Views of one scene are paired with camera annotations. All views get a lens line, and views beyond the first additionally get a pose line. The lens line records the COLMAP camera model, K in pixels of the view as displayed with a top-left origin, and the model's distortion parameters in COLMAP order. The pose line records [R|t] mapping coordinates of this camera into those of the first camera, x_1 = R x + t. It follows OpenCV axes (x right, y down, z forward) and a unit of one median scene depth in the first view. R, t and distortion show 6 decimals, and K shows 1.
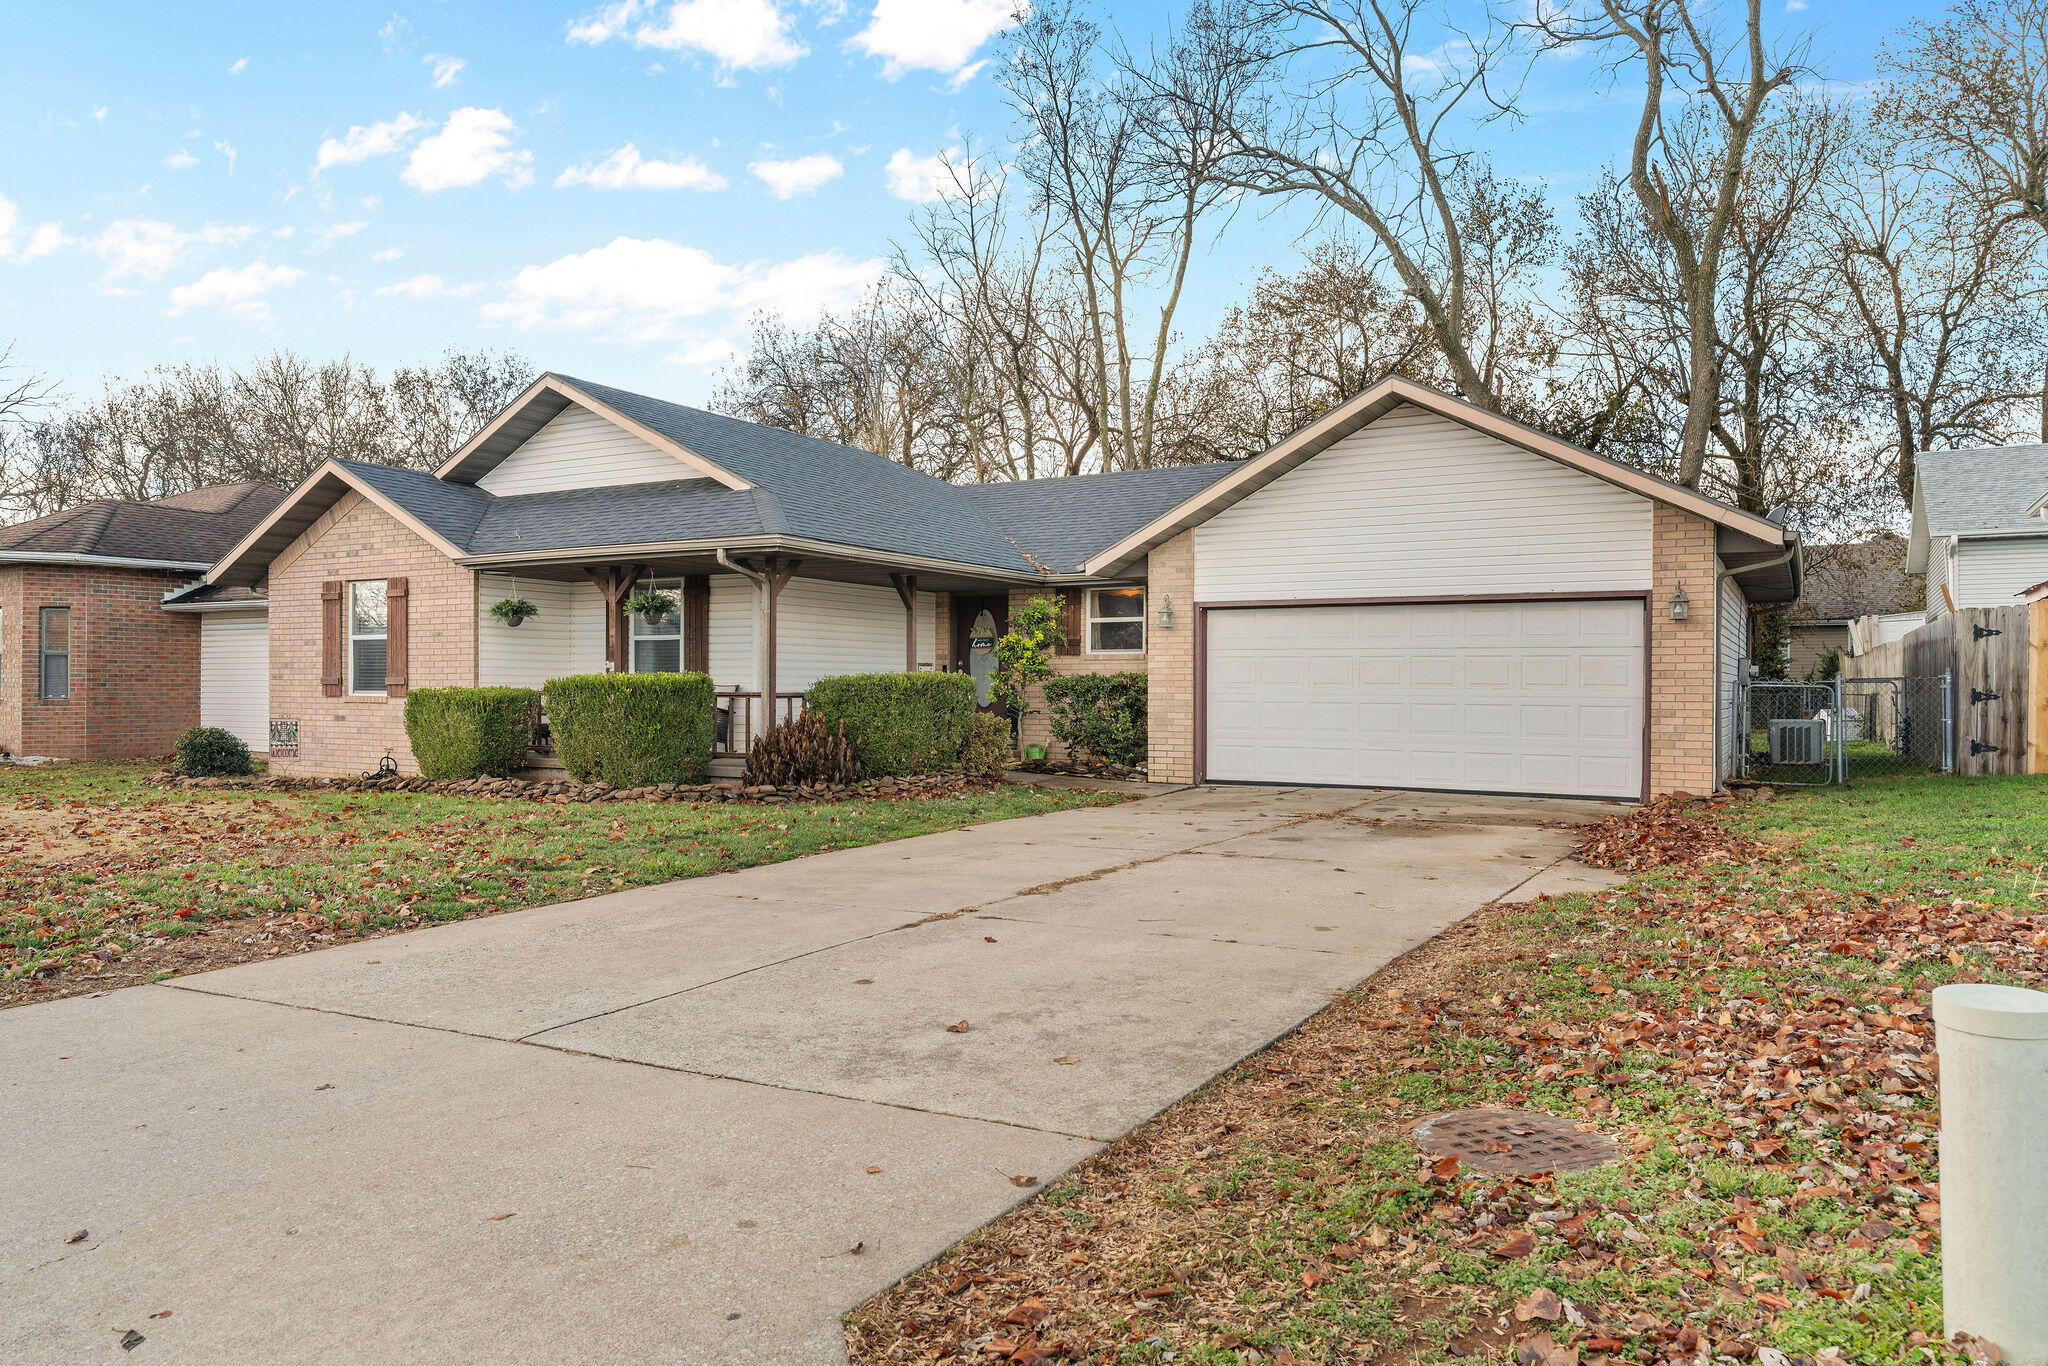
lens RADIAL K [[1405.5, 0, 1024.0], [0, 1405.5, 683.0], [0, 0, 1]] dist [-0.006993, -0.001805]
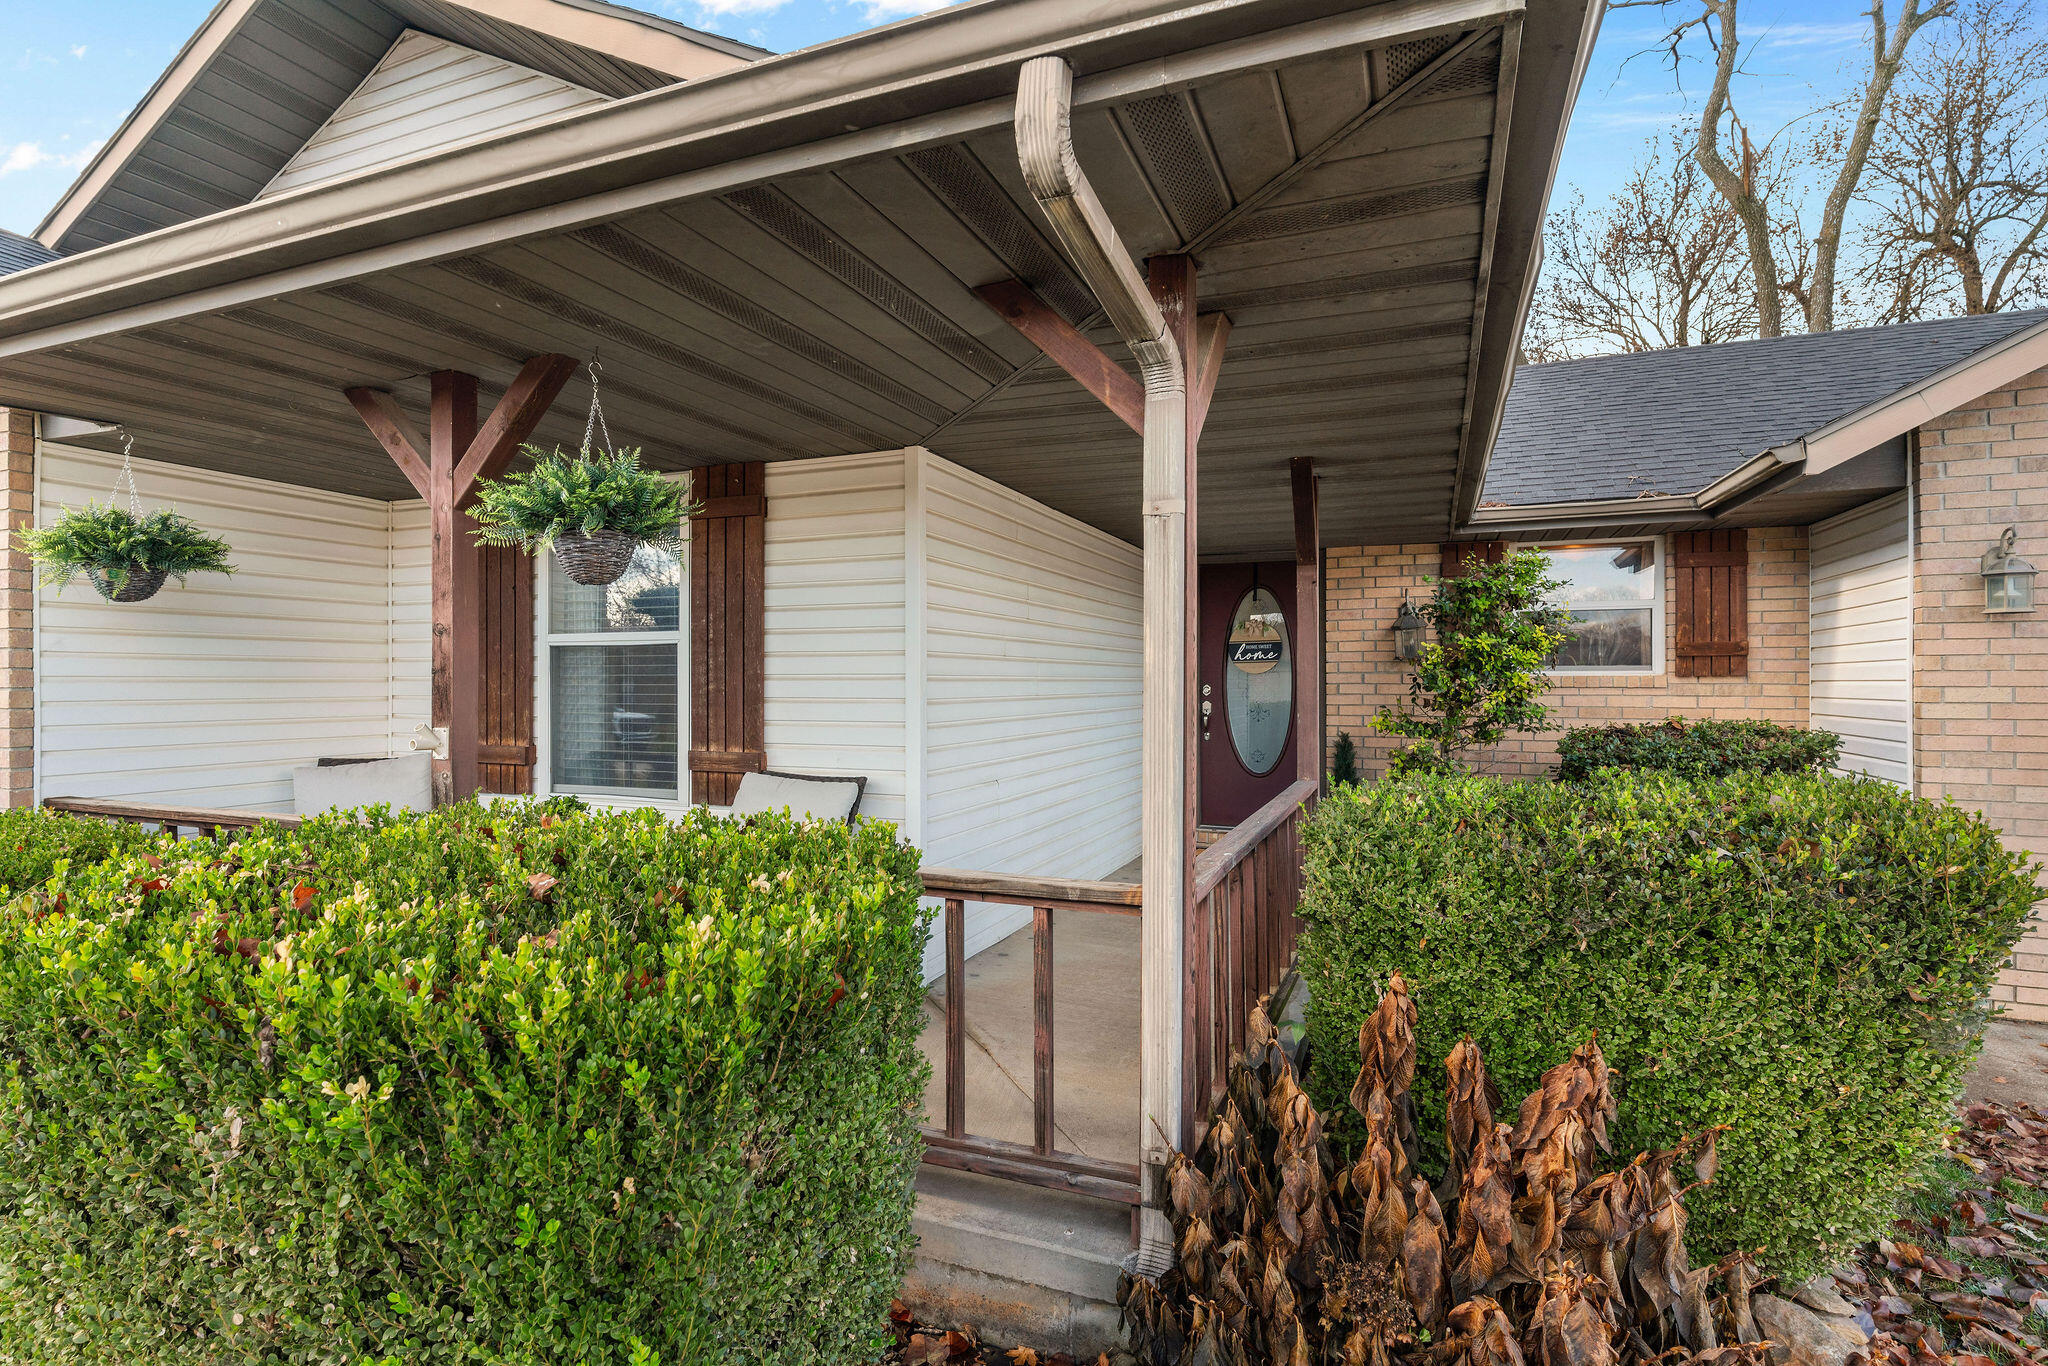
lens RADIAL K [[945.1, 0, 1024.0], [0, 945.1, 683.0], [0, 0, 1]] dist [0.000015, 0.000290]
pose [[0.990975, -0.002581, 0.134024, -0.186454], [0.002488, 0.999997, 0.000862, -0.020589], [-0.134026, -0.000521, 0.990978, 0.735032]]
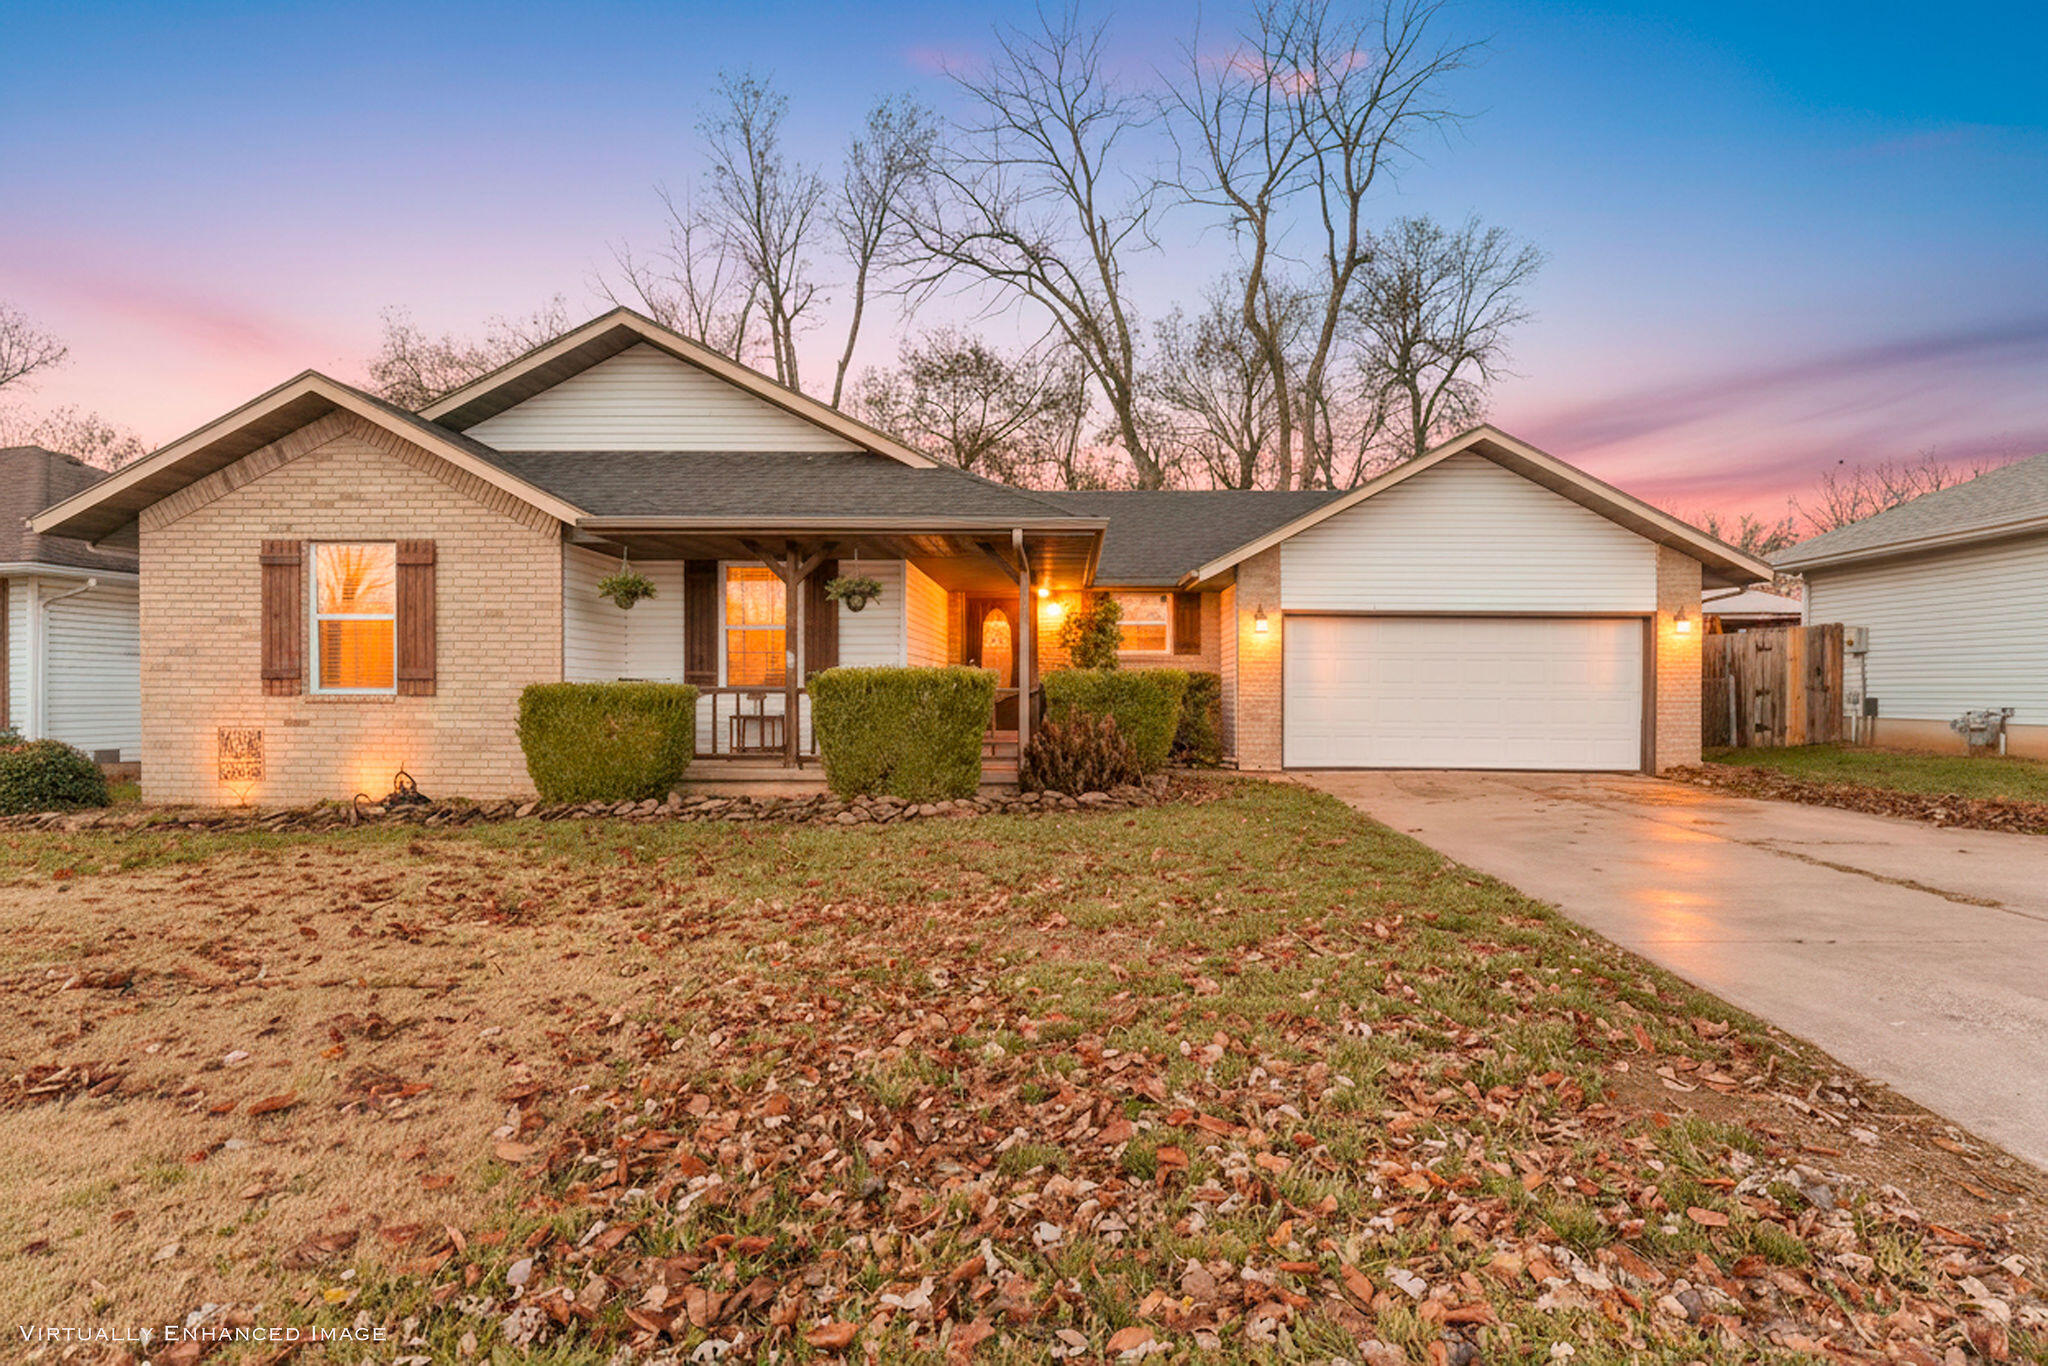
lens RADIAL K [[1065.1, 0, 1036.3], [0, 1065.1, 693.6], [0, 0, 1]] dist [-0.001036, -0.000270]
pose [[0.877321, -0.001282, 0.479902, -0.431956], [-0.003814, 0.999946, 0.009644, 0.002431], [-0.479888, -0.010291, 0.877269, 0.322805]]
